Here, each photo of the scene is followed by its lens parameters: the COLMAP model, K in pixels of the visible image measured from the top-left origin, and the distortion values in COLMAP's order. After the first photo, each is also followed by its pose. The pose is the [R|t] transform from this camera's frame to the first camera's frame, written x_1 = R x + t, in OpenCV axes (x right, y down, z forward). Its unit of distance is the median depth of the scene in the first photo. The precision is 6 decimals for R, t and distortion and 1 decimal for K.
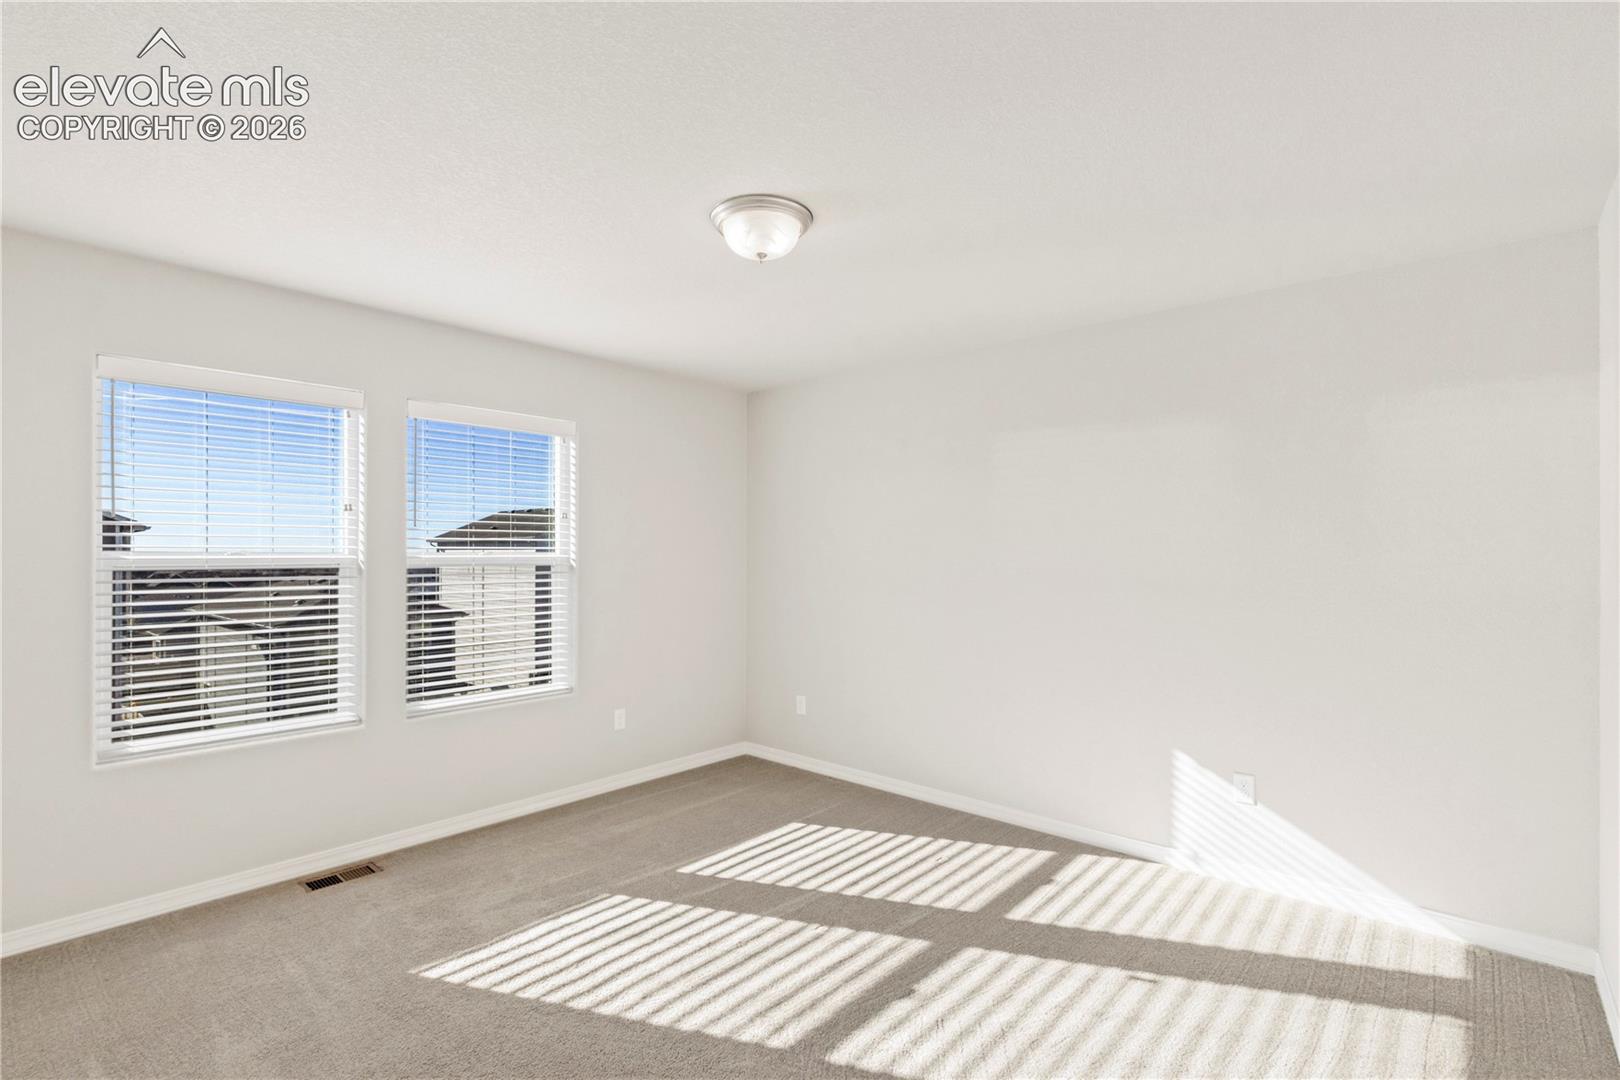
lens RADIAL K [[737.0, 0, 809.9], [0, 737.0, 559.0], [0, 0, 1]] dist [0.002889, 0.001490]
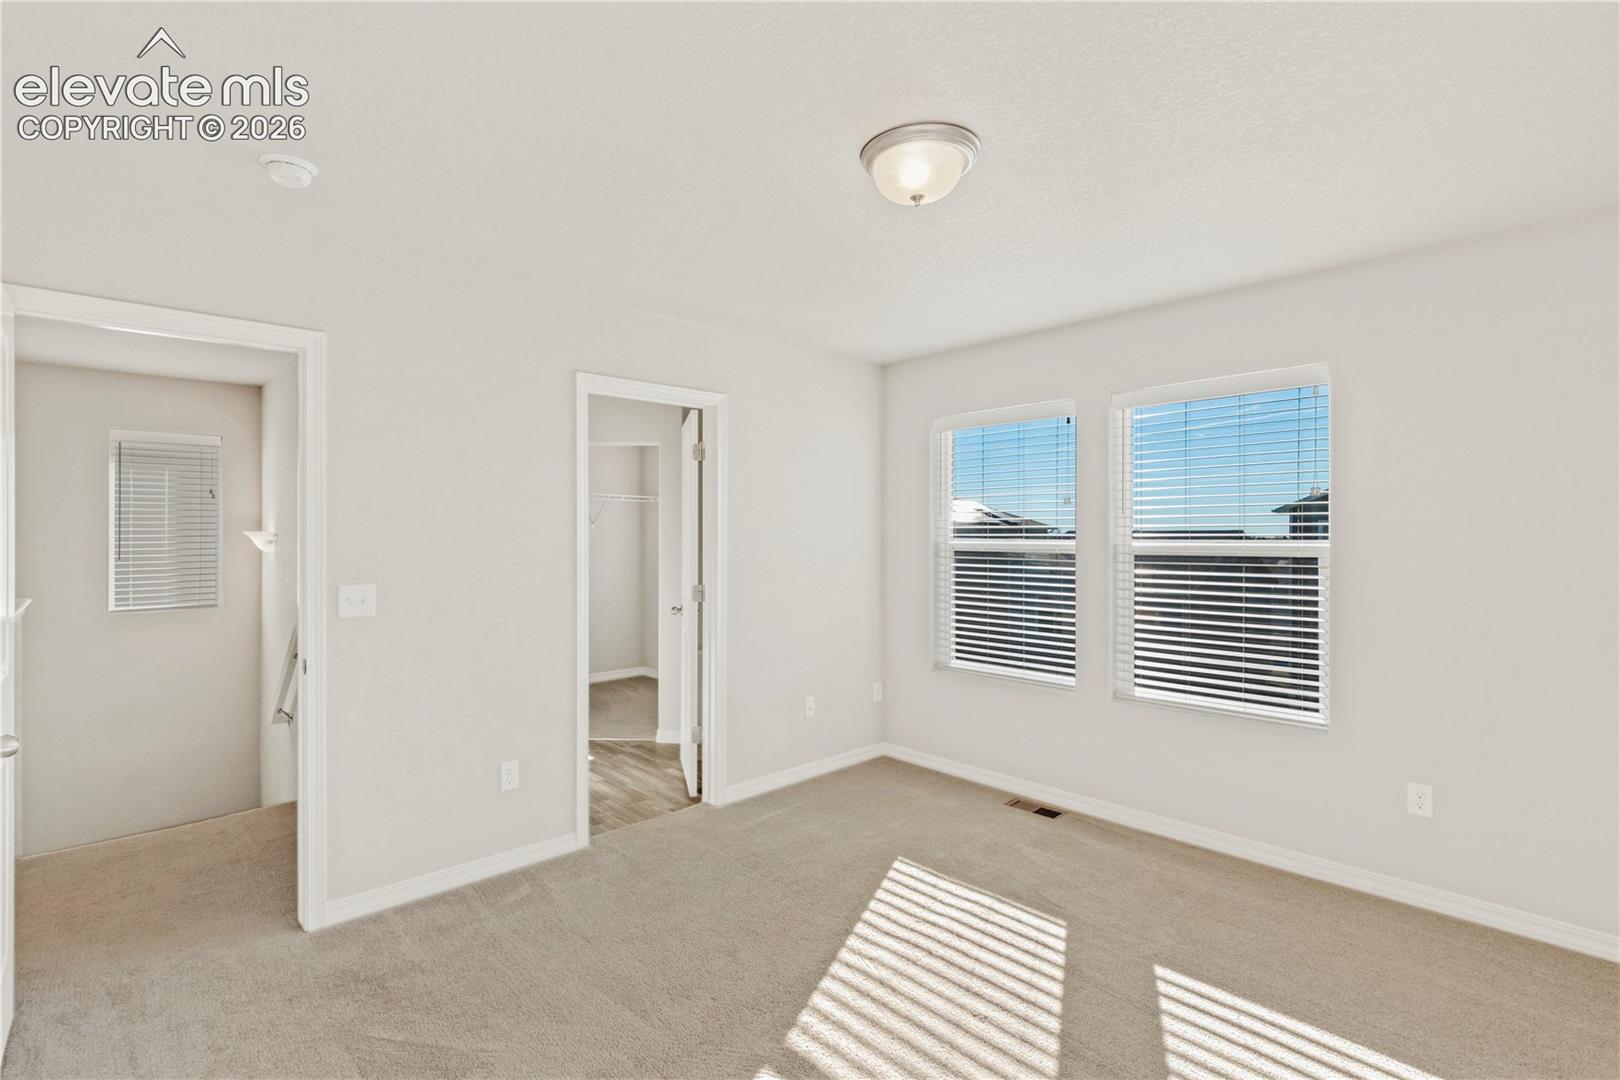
lens RADIAL K [[754.4, 0, 785.3], [0, 754.4, 534.3], [0, 0, 1]] dist [-0.000399, -0.000283]
pose [[-0.097634, -0.008550, -0.995186, 0.710988], [-0.014962, 0.999863, -0.007122, -0.002310], [0.995110, 0.014195, -0.097748, 0.799325]]
